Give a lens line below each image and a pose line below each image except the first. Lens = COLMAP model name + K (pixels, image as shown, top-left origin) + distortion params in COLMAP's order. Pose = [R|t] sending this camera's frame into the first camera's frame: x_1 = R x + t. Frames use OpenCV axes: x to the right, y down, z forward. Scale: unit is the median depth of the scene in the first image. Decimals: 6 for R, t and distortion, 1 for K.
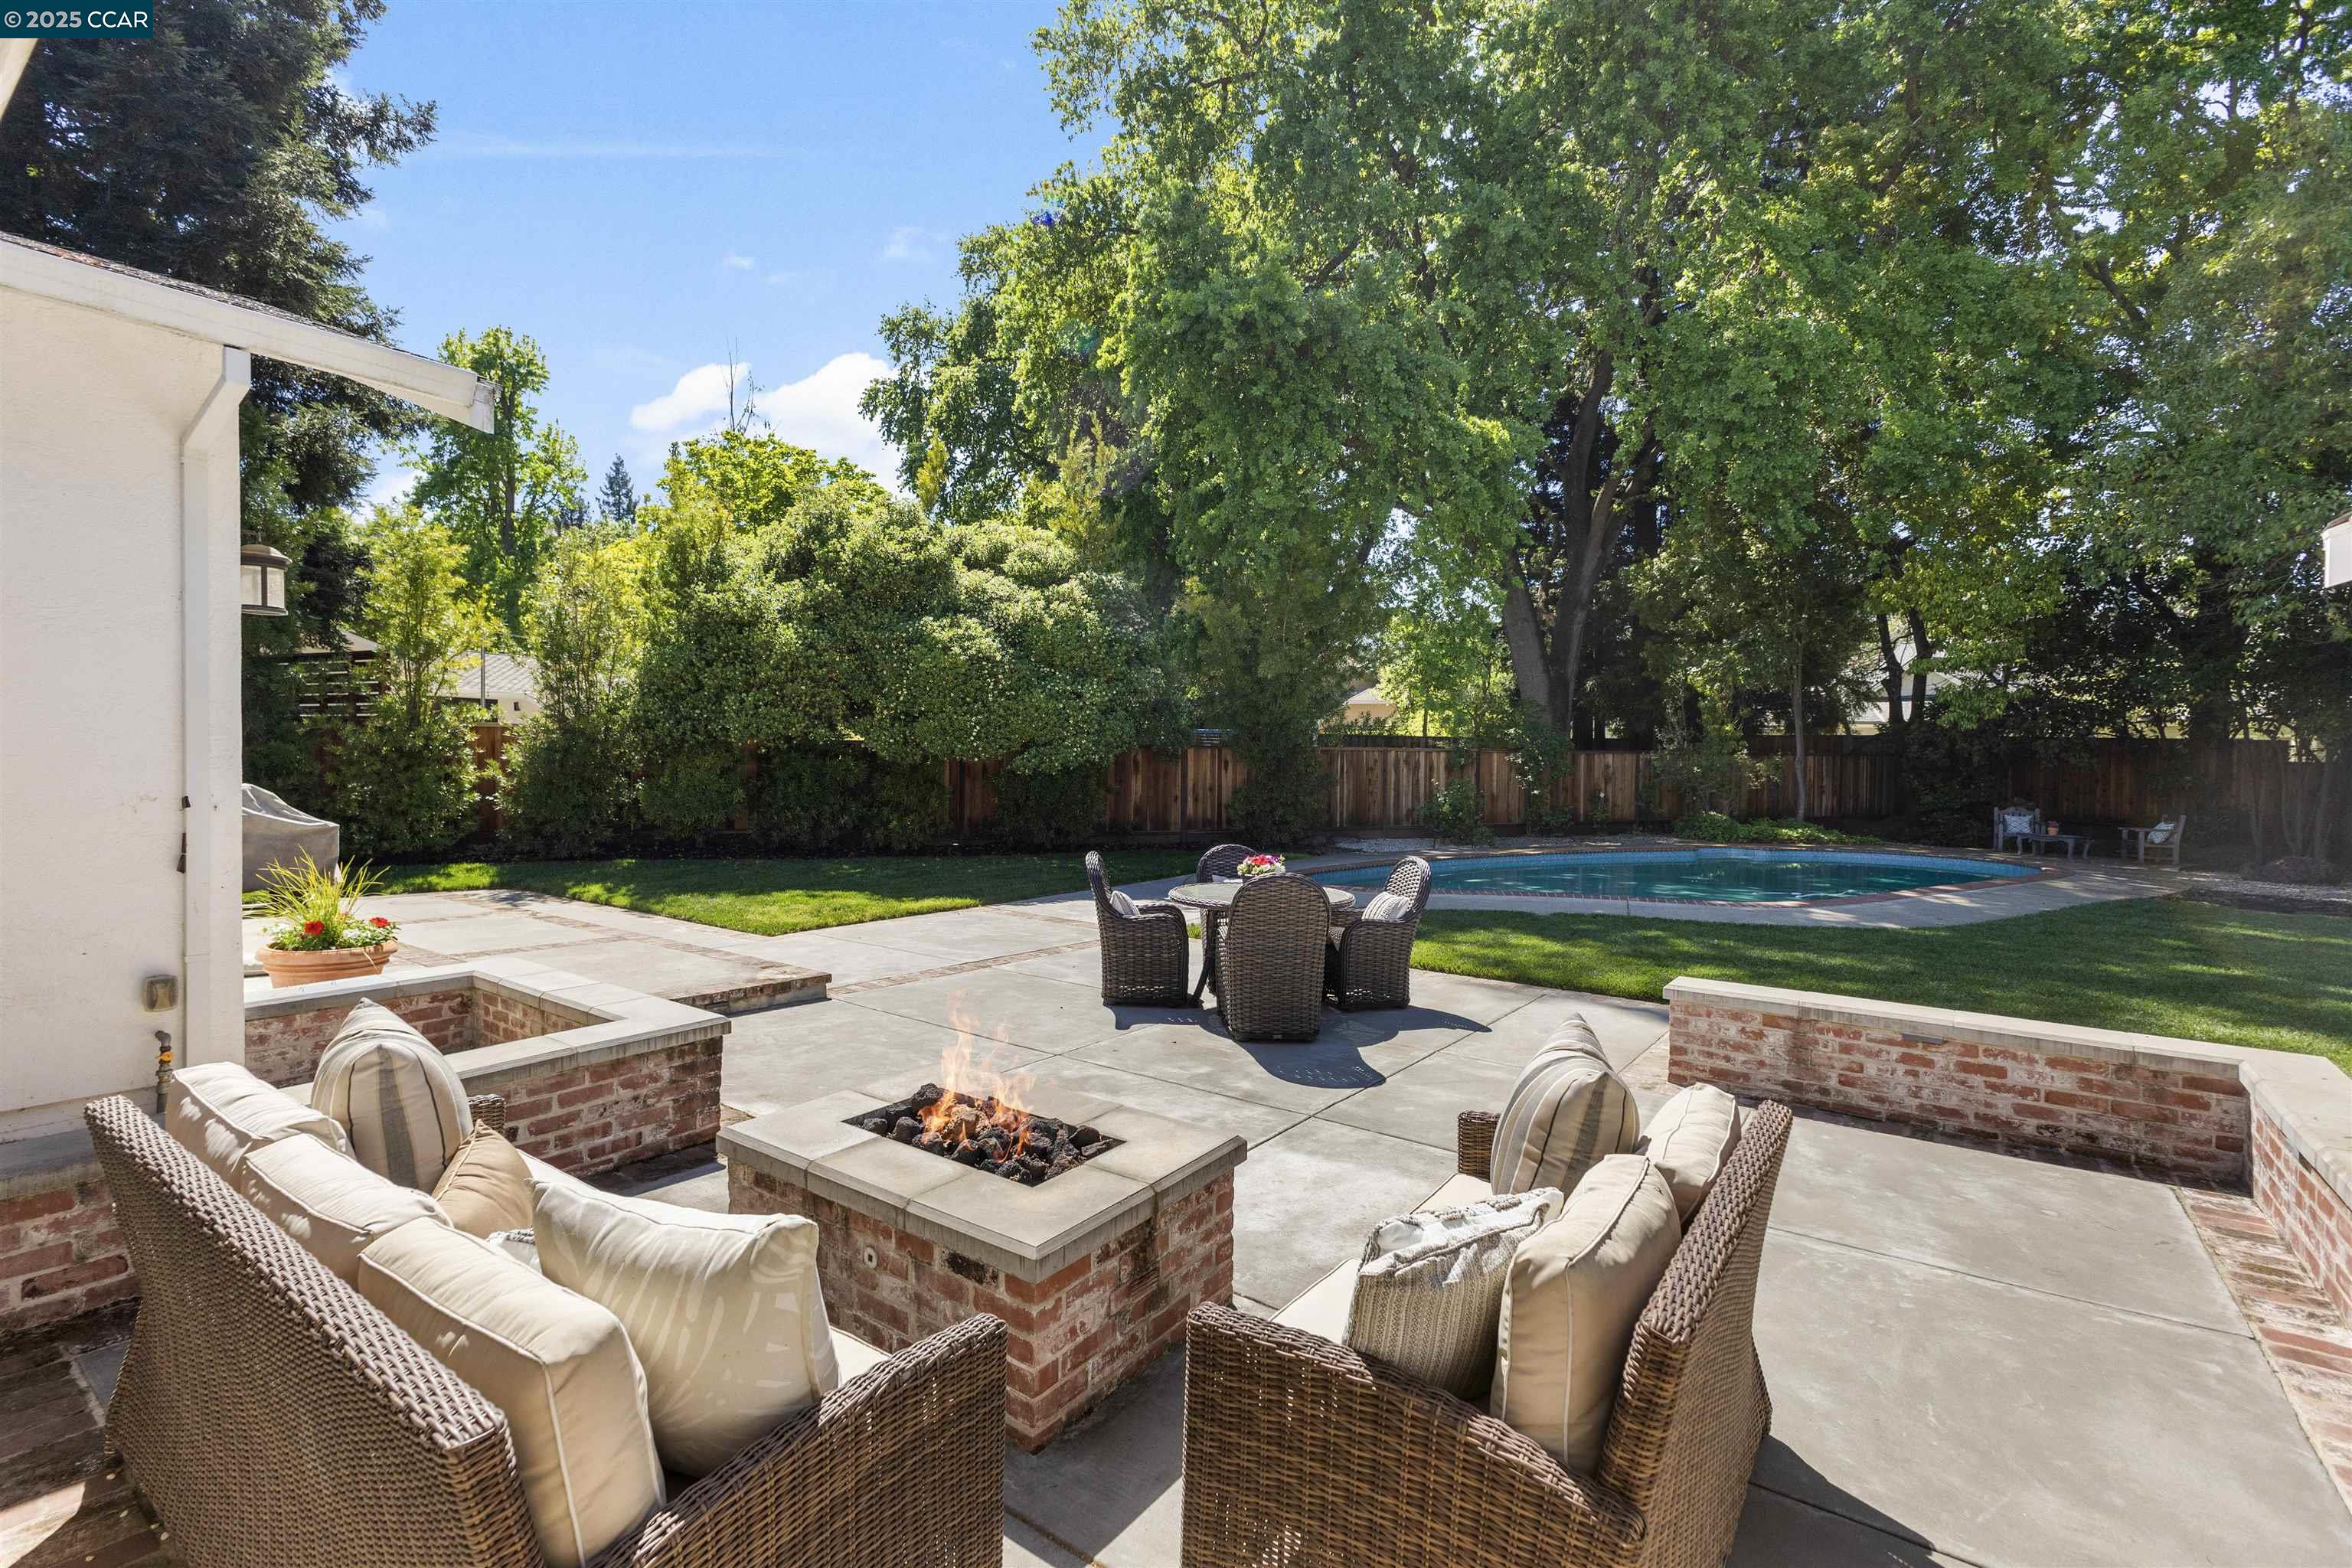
lens RADIAL K [[1032.0, 0, 1176.0], [0, 1032.0, 784.0], [0, 0, 1]] dist [0.011818, 0.000014]
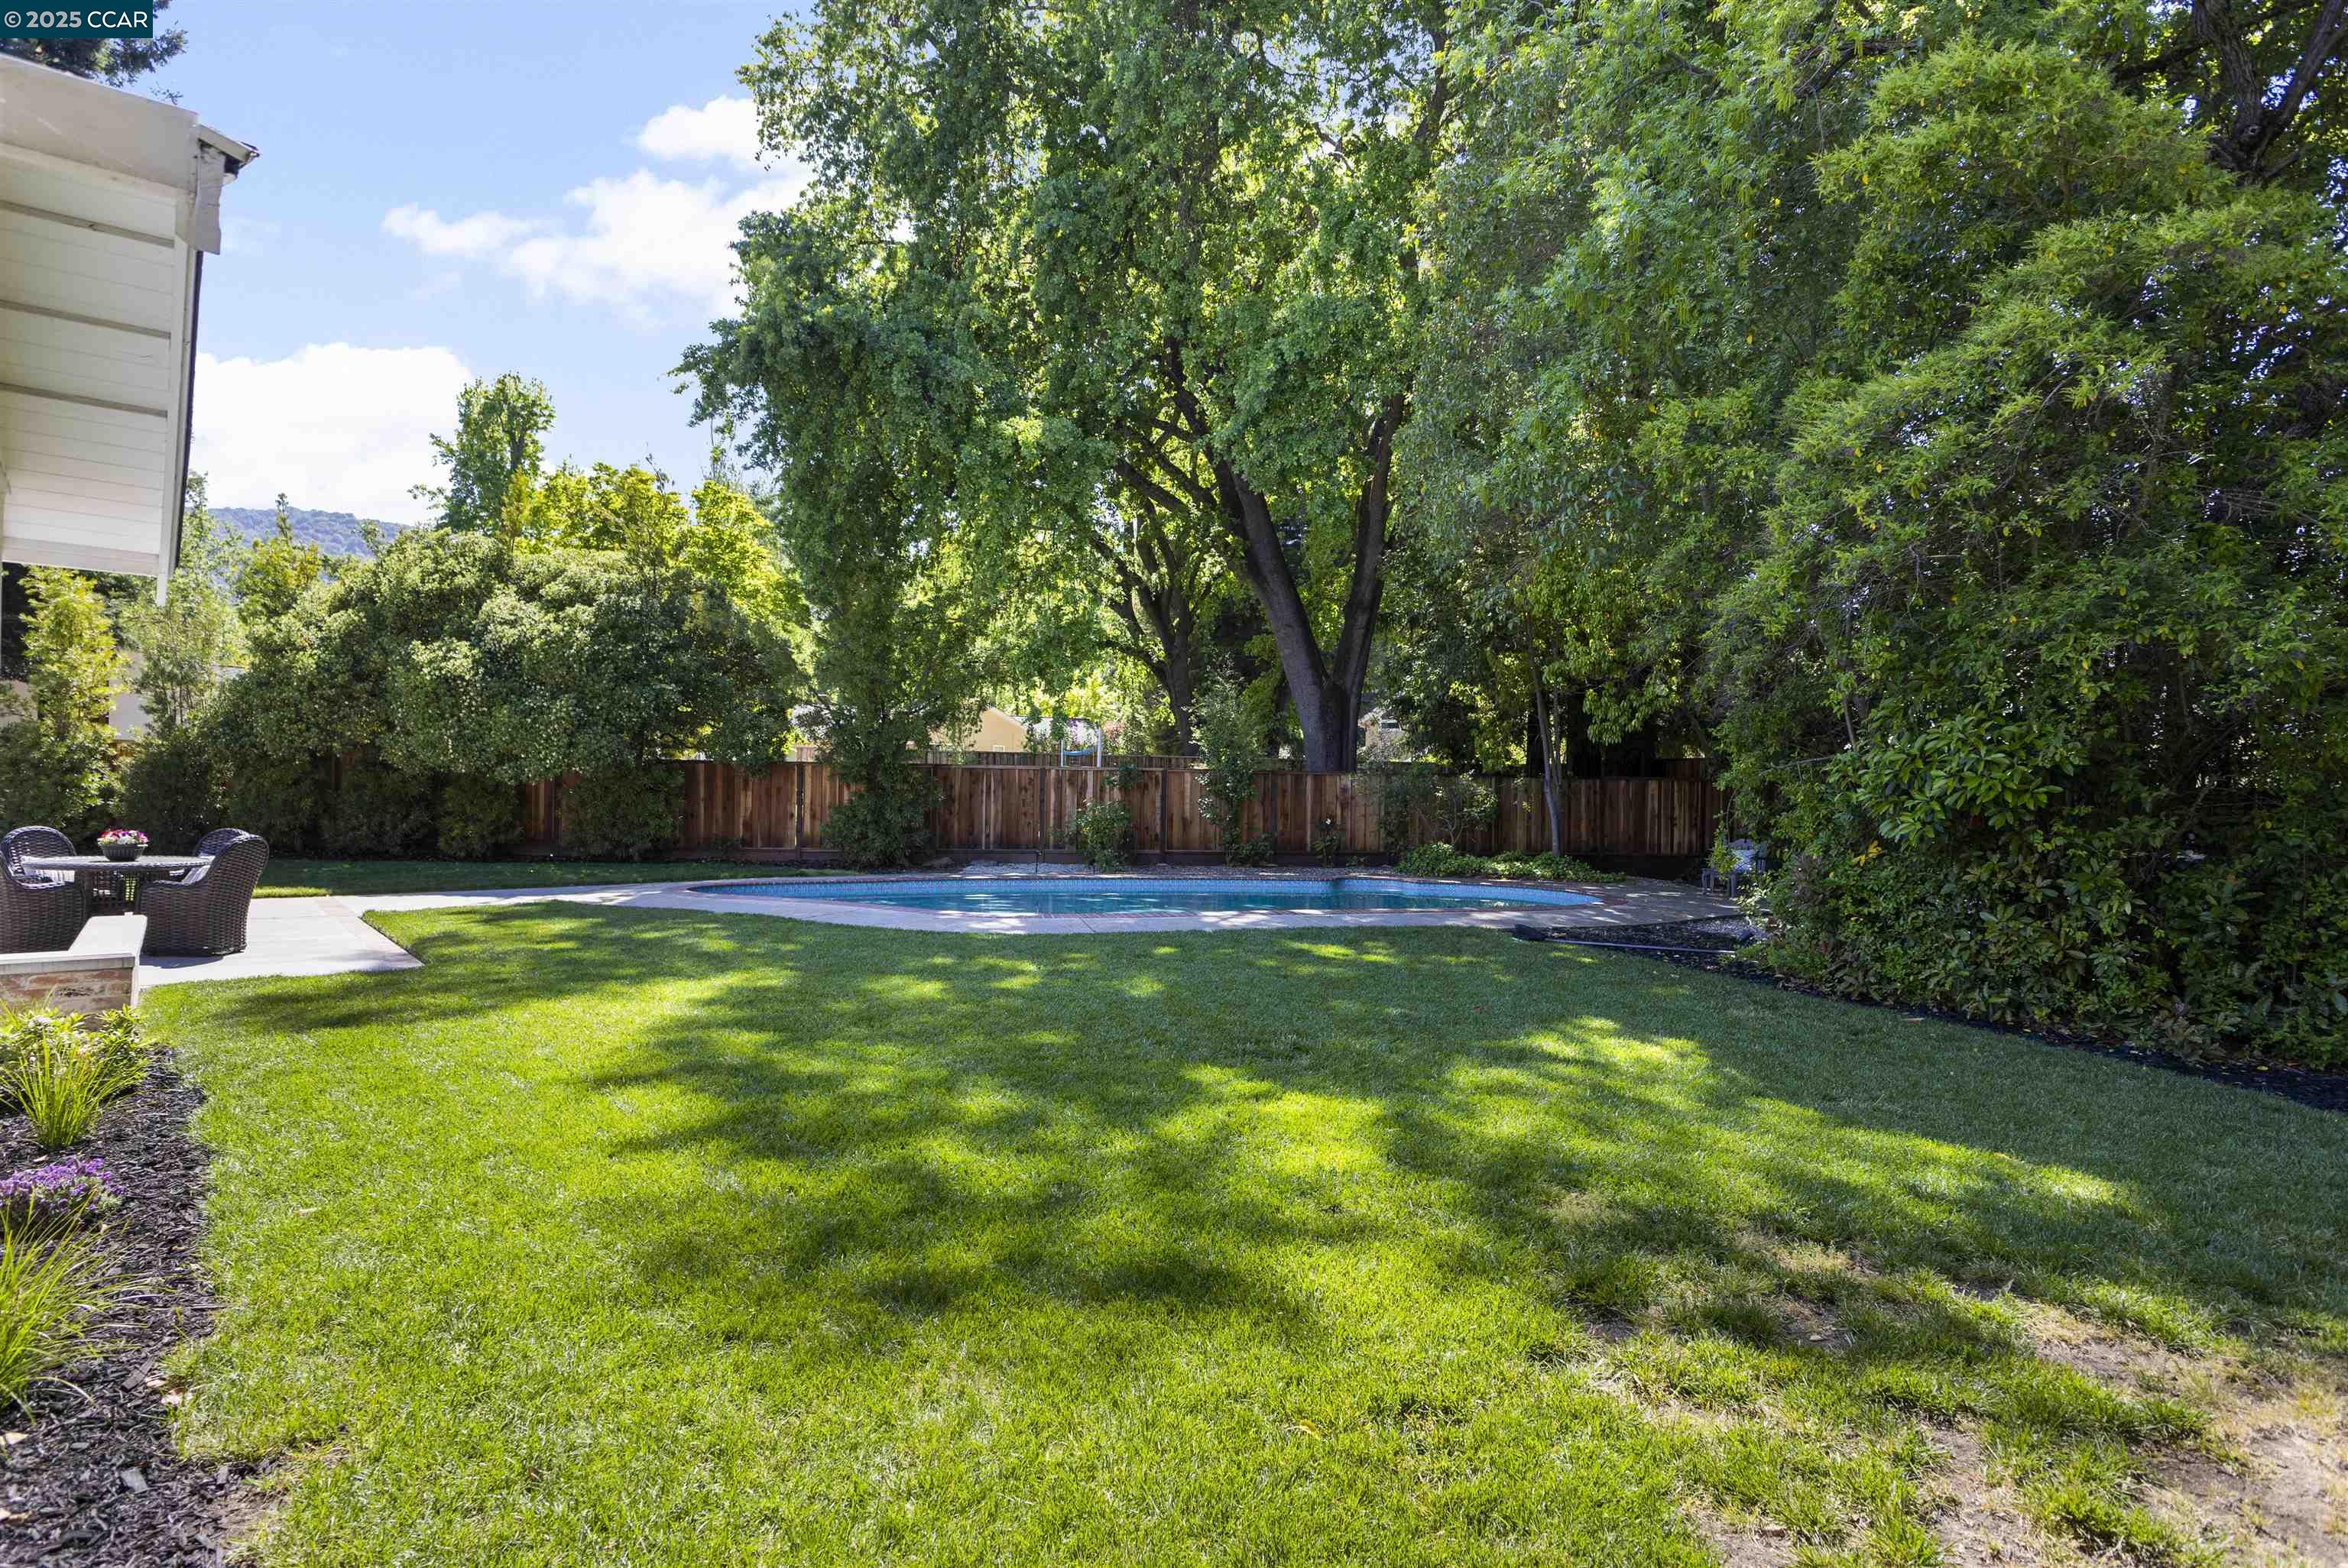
lens RADIAL K [[1210.0, 0, 1174.0], [0, 1210.0, 784.0], [0, 0, 1]] dist [0.000376, 0.000299]
pose [[0.972362, 0.004405, -0.233436, 0.779649], [-0.012143, 0.999423, -0.031721, 0.019659], [0.233162, 0.033679, 0.971855, -0.054192]]
